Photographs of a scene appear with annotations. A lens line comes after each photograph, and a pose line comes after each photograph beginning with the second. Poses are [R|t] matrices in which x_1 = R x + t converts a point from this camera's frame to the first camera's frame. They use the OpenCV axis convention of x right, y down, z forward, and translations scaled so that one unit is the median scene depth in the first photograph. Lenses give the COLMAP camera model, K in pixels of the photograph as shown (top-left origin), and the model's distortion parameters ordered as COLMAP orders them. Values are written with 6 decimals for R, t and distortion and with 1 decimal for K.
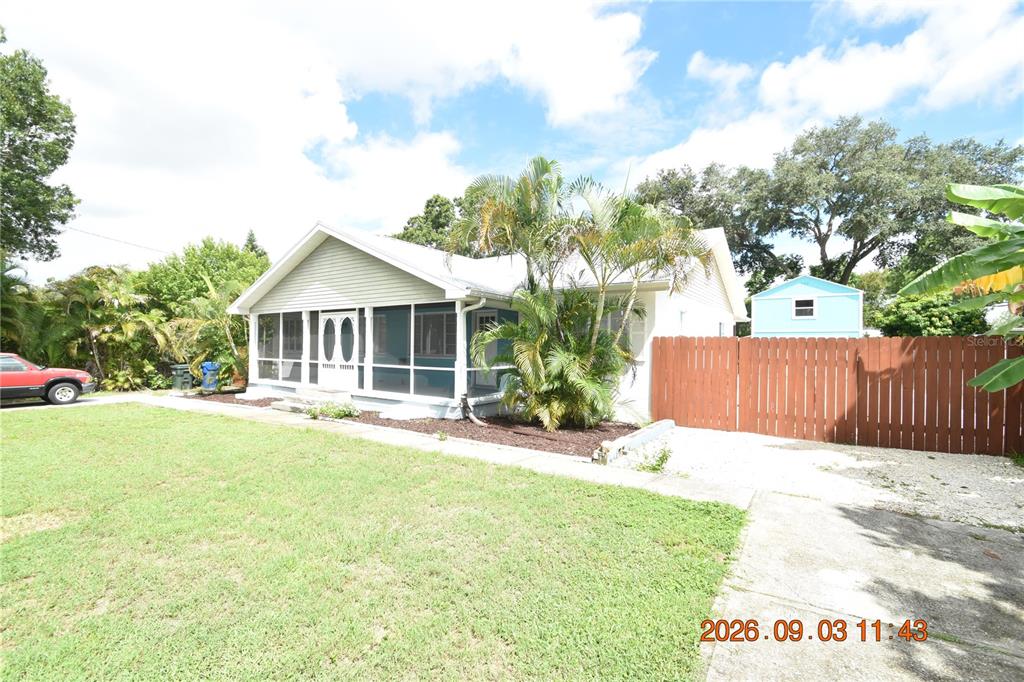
lens RADIAL K [[447.2, 0, 503.9], [0, 447.2, 343.4], [0, 0, 1]] dist [0.010634, 0.000013]
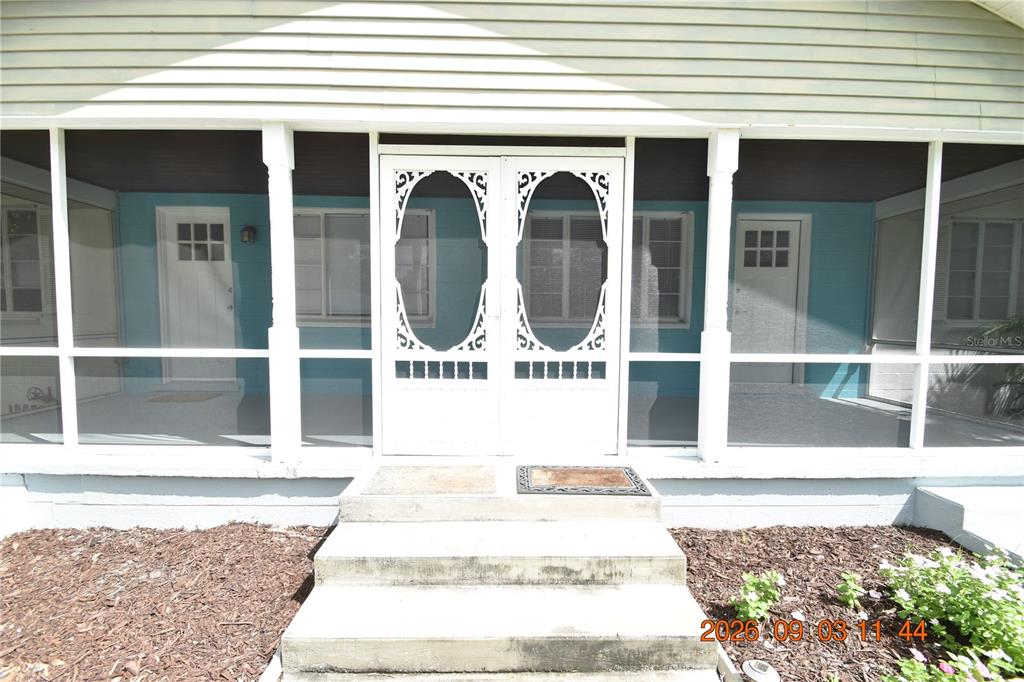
lens RADIAL K [[447.0, 0, 512.0], [0, 447.0, 341.0], [0, 0, 1]] dist [0.001230, -0.000060]
pose [[0.807340, -0.037129, 0.588918, -0.494803], [-0.001739, 0.997865, 0.065295, 0.018333], [-0.590084, -0.053739, 0.805551, 0.768220]]
